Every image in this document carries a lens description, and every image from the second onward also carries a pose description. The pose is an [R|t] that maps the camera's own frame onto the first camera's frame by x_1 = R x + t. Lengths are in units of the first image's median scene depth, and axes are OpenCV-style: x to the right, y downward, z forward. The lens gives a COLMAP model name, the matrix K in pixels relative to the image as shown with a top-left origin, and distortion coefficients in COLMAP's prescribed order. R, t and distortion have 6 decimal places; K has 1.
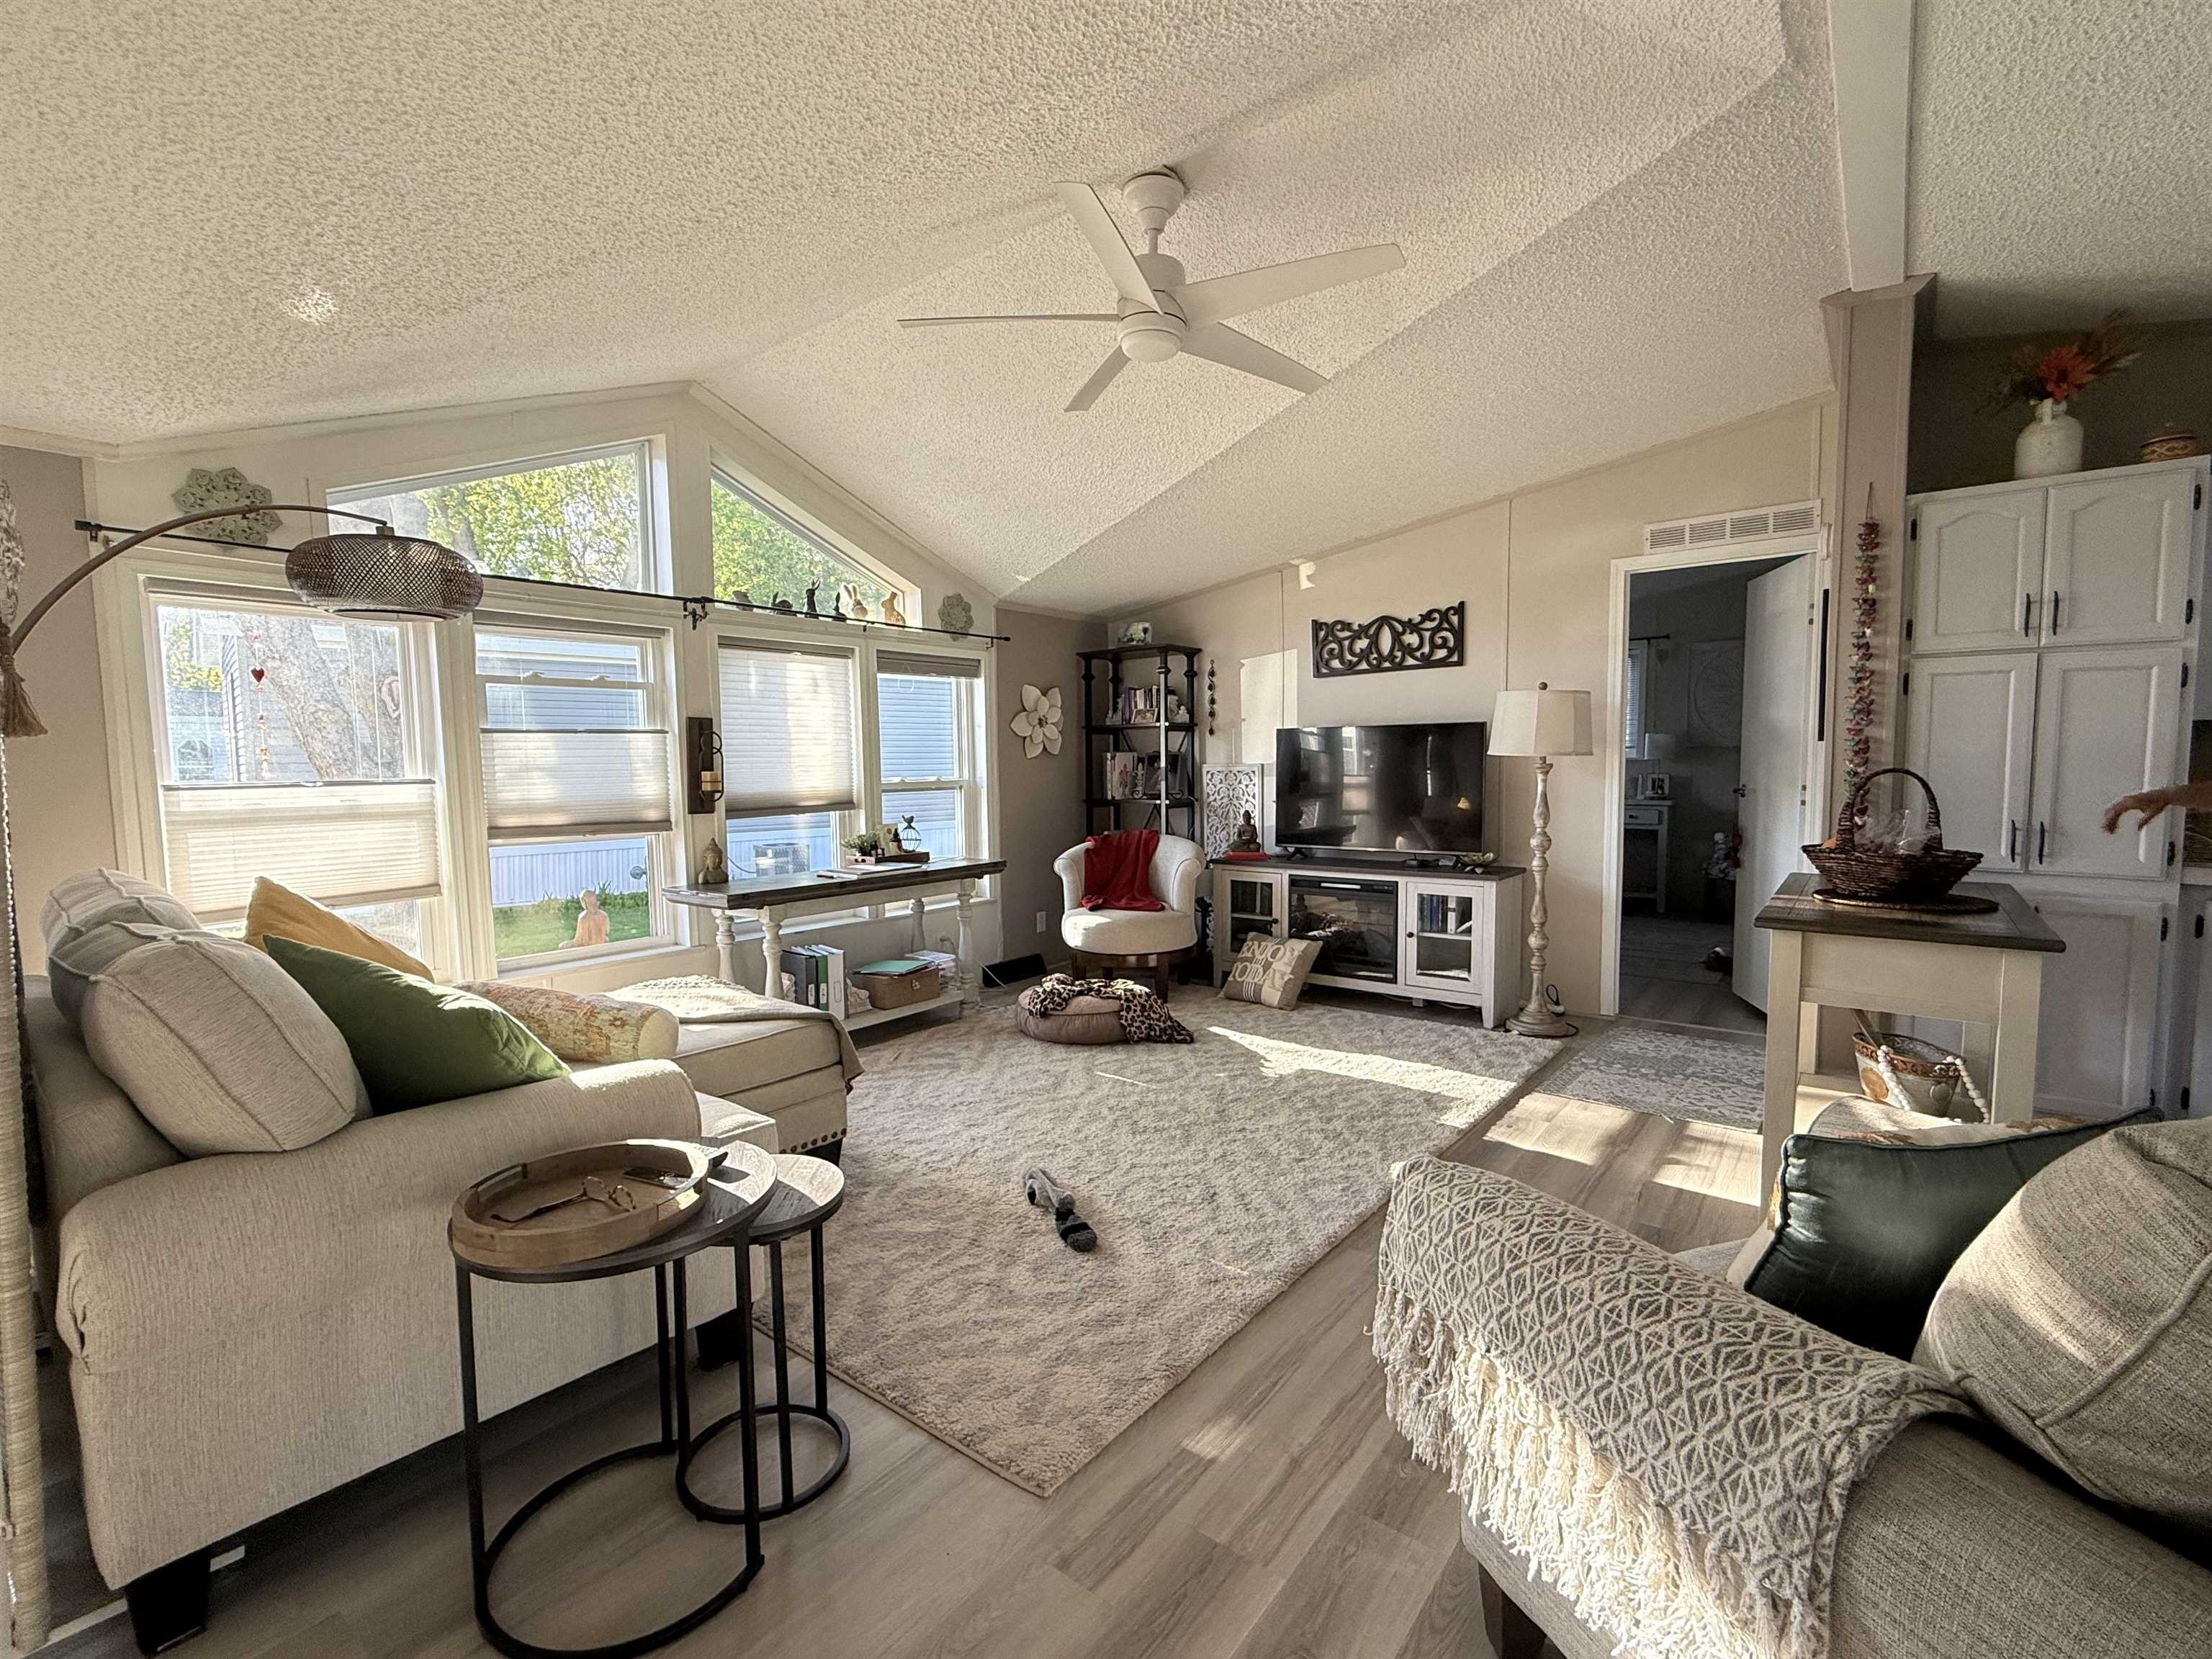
lens RADIAL K [[999.3, 0, 1102.5], [0, 999.3, 831.8], [0, 0, 1]] dist [0.001067, -0.000054]
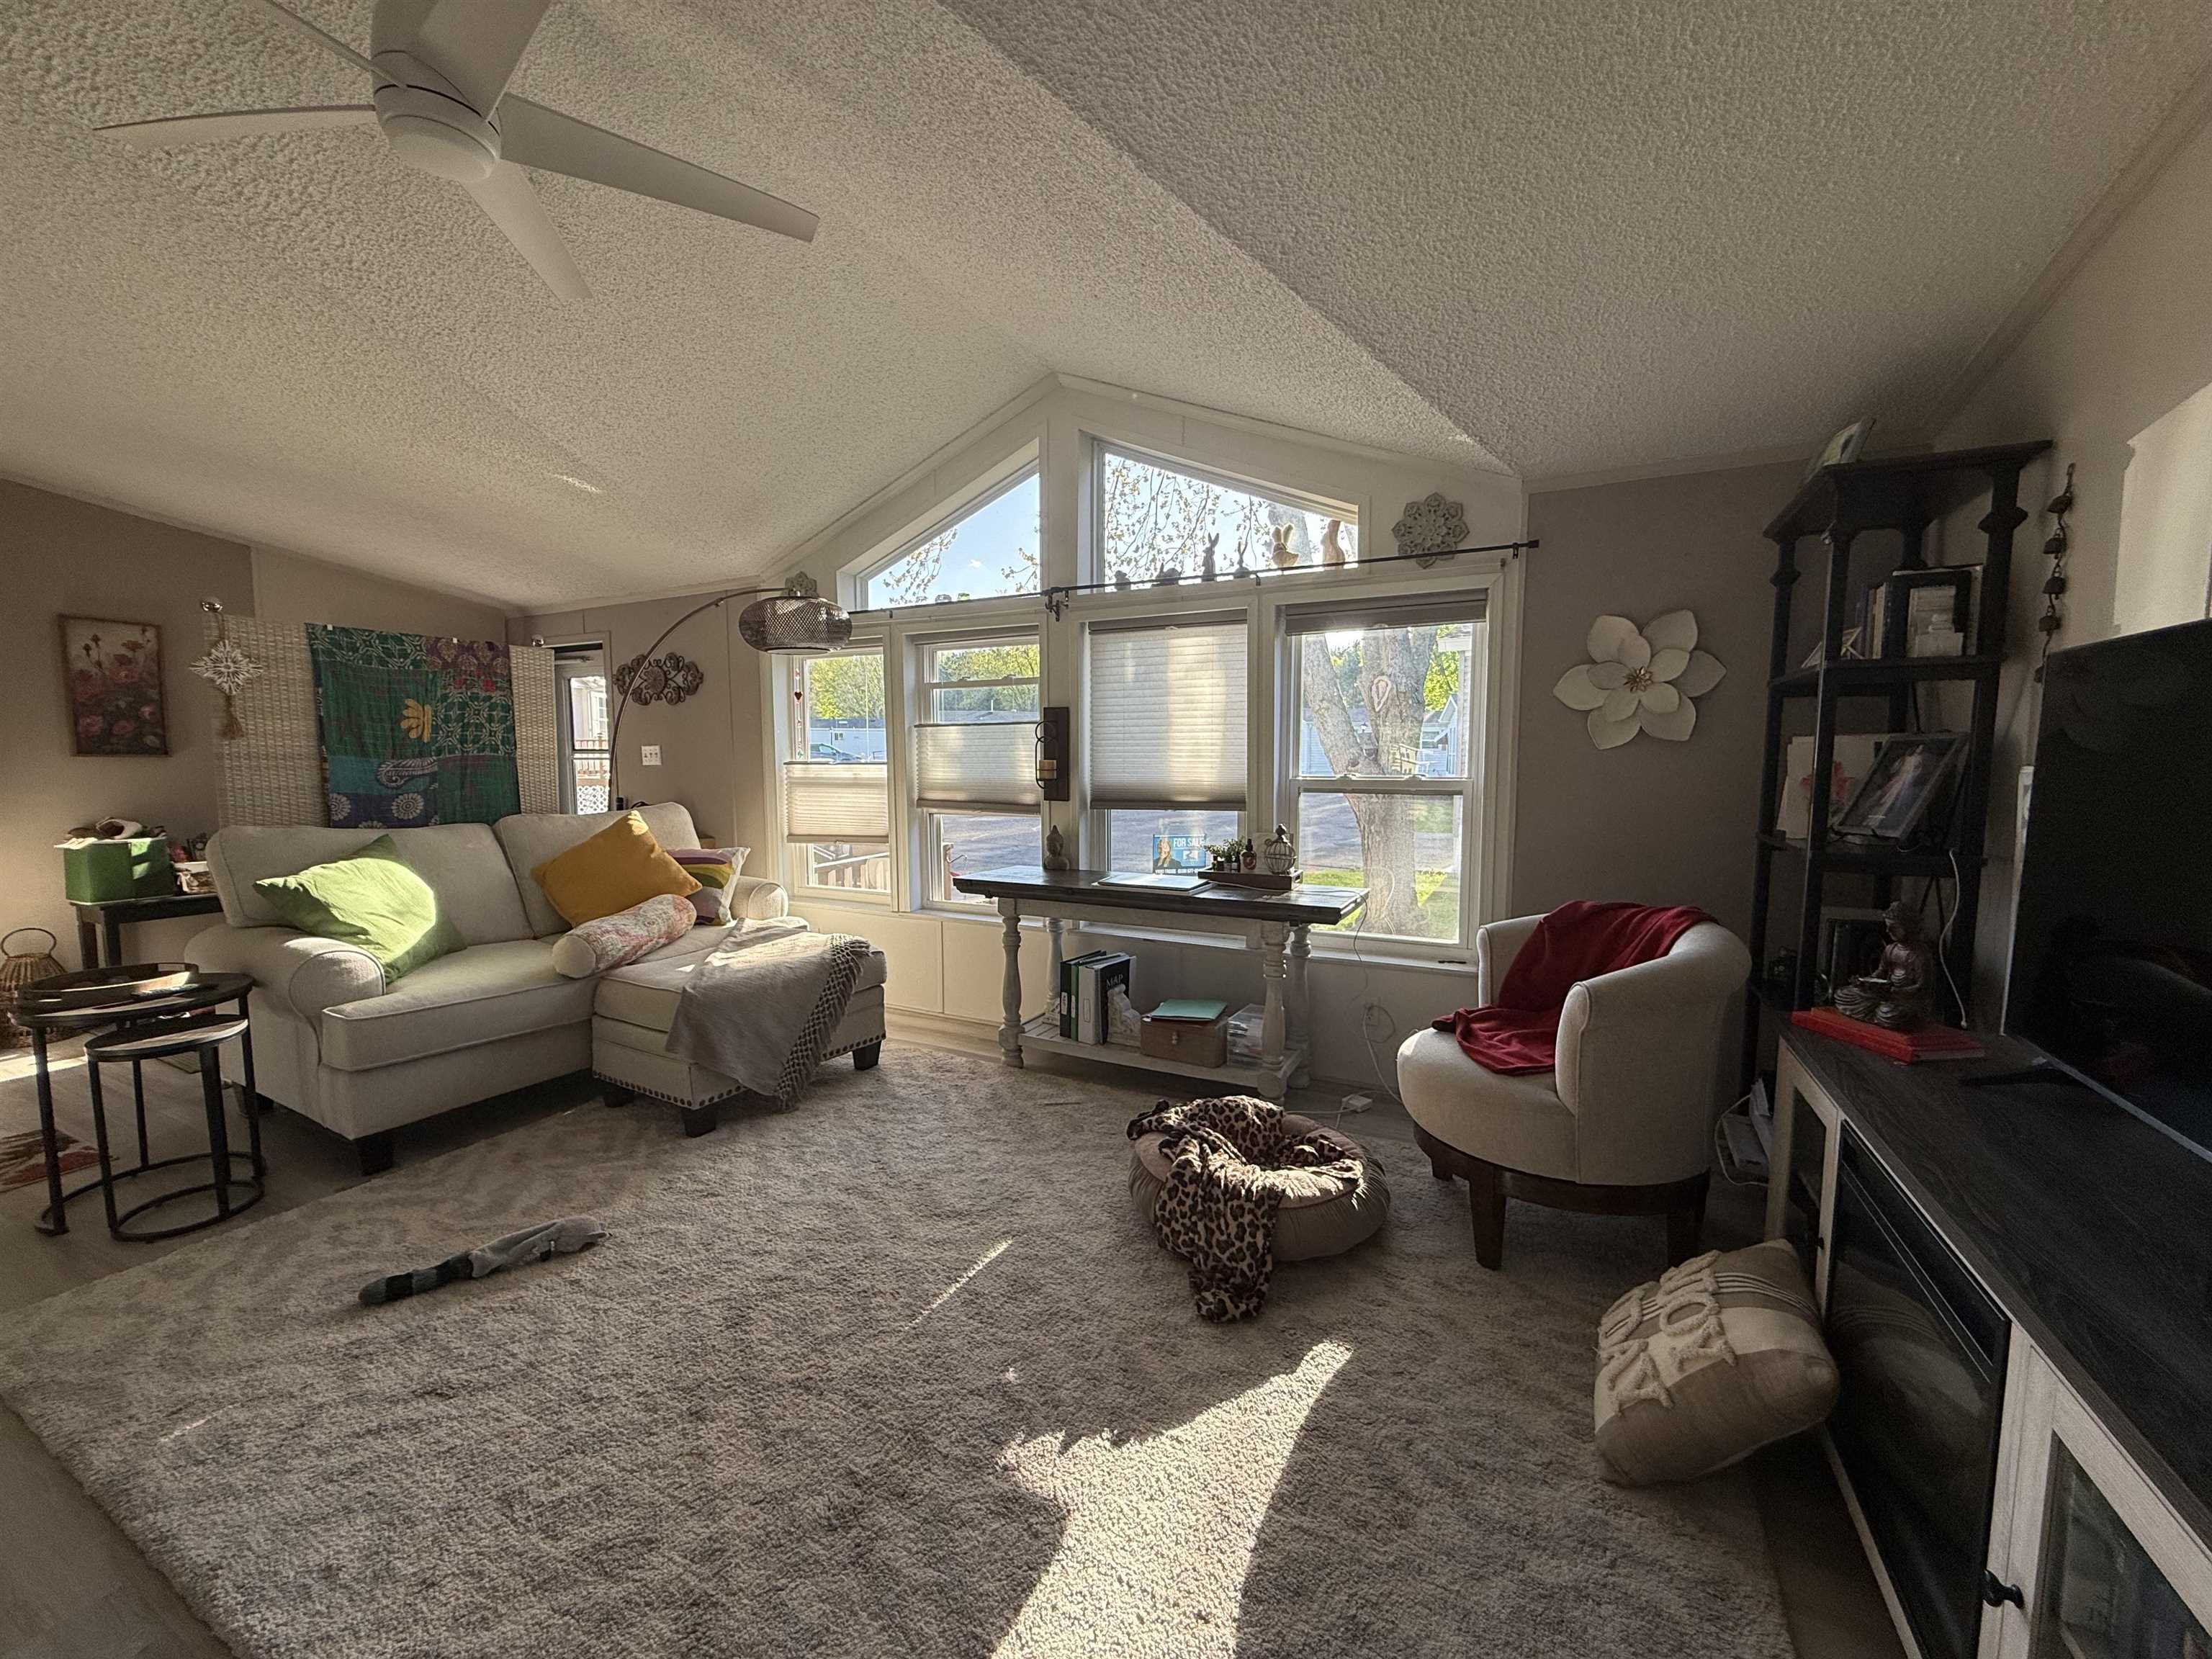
lens RADIAL K [[878.7, 0, 1096.1], [0, 878.7, 832.6], [0, 0, 1]] dist [0.000741, -0.000313]
pose [[0.190130, 0.099479, -0.976706, 0.432505], [-0.071539, 0.993612, 0.087274, -0.059065], [0.979149, 0.053279, 0.196032, 0.756398]]
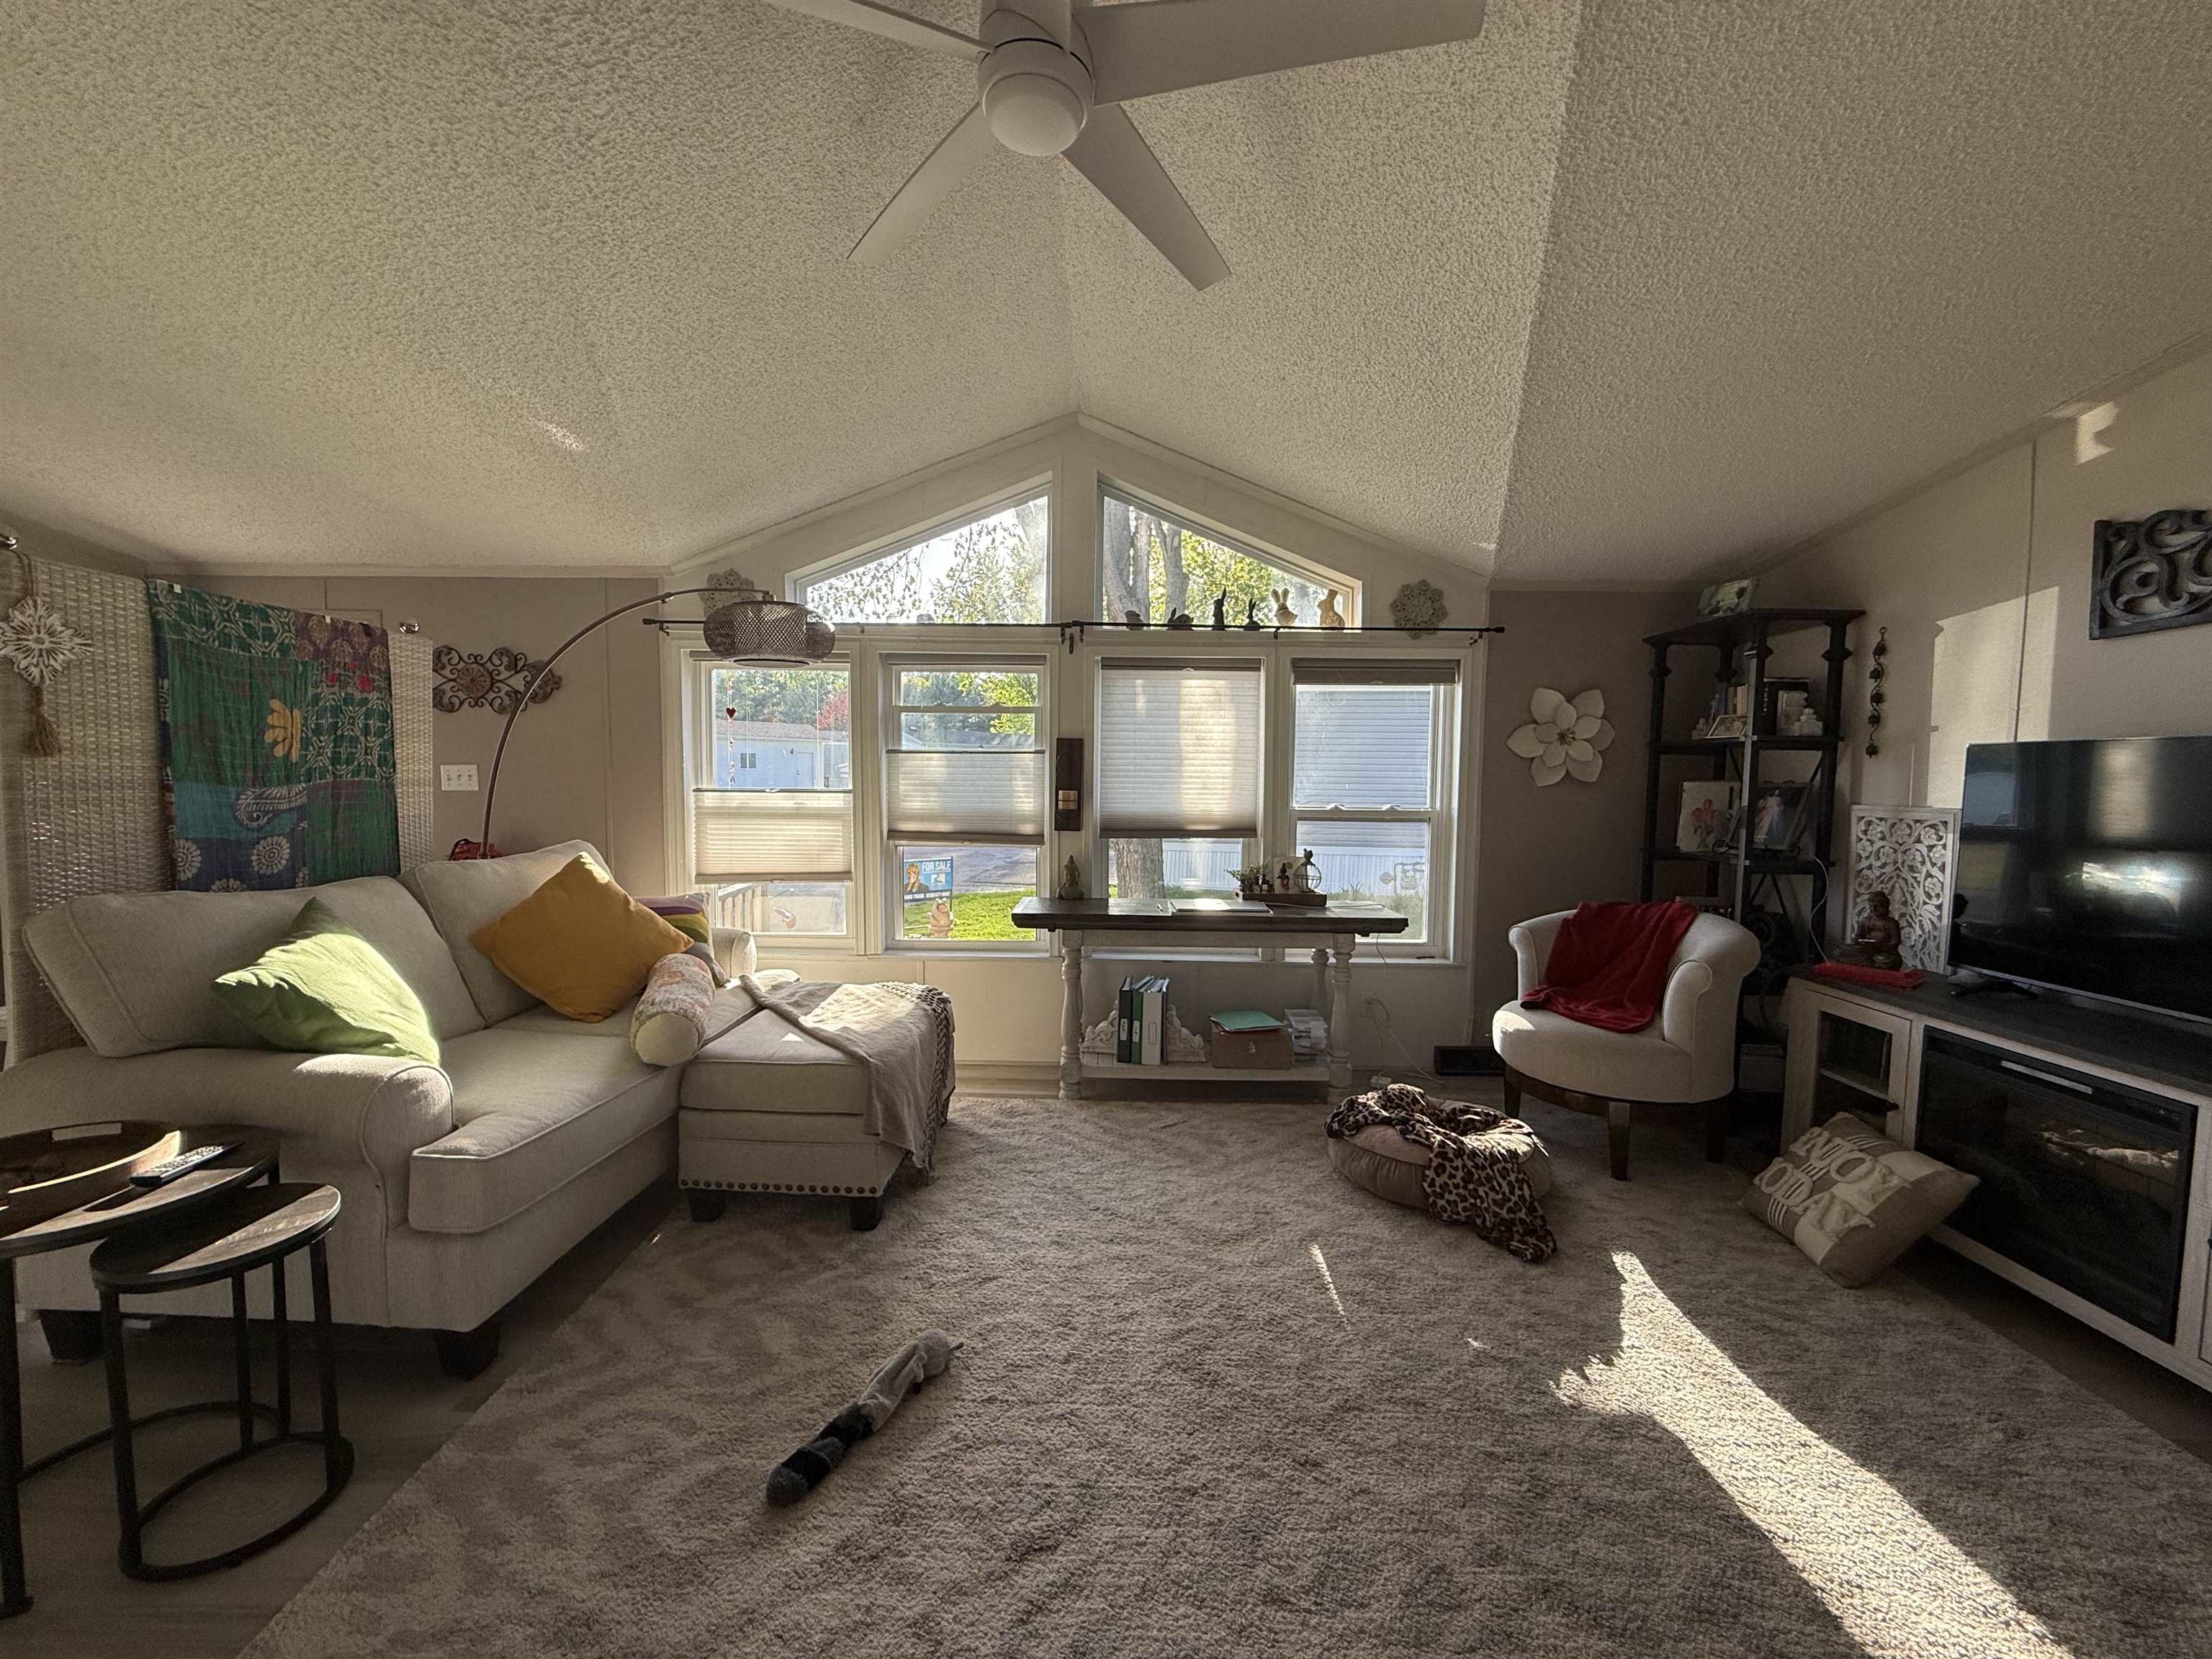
lens RADIAL K [[878.7, 0, 1096.1], [0, 878.7, 832.6], [0, 0, 1]] dist [0.000741, -0.000313]
pose [[0.613575, 0.071007, -0.786437, 0.292662], [-0.076428, 0.996613, 0.030355, -0.040534], [0.785929, 0.041481, 0.616924, 0.402890]]
